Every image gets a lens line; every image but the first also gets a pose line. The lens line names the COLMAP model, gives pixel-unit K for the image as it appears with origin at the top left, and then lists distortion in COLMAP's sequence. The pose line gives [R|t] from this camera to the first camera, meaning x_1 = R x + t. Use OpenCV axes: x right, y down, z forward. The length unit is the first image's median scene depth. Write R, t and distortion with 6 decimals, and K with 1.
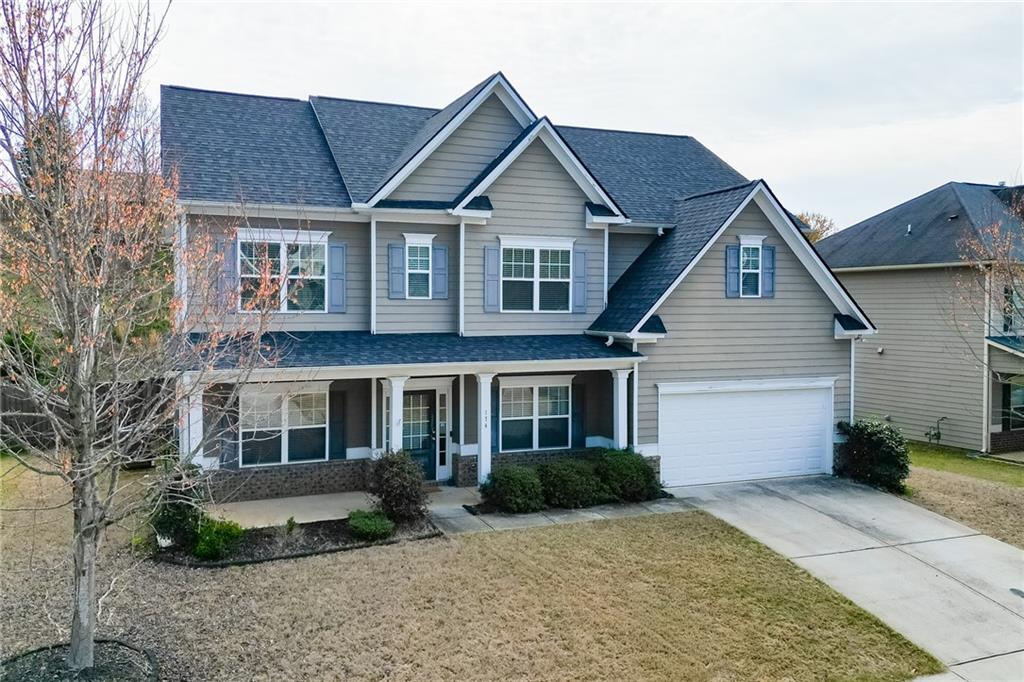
lens RADIAL K [[694.3, 0, 514.3], [0, 694.3, 329.9], [0, 0, 1]] dist [0.010225, -0.000431]
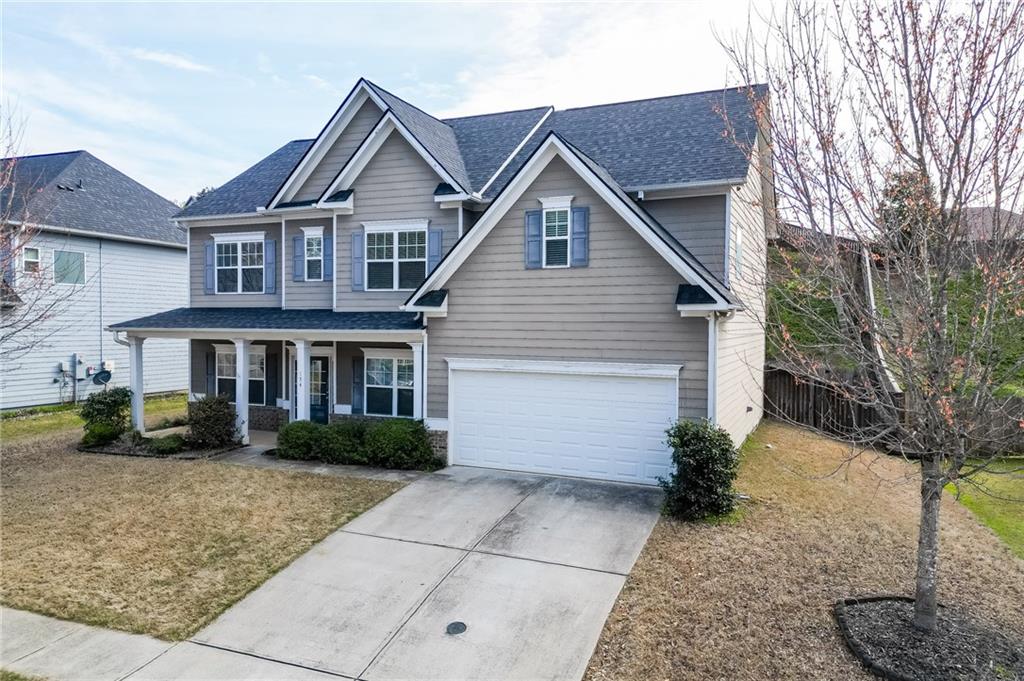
lens RADIAL K [[694.3, 0, 512.2], [0, 694.3, 345.5], [0, 0, 1]] dist [0.010225, -0.000431]
pose [[0.747369, 0.027071, -0.663857, 0.897685], [-0.023838, 0.999619, 0.013926, 0.041397], [0.663981, 0.005417, 0.747730, 0.309572]]
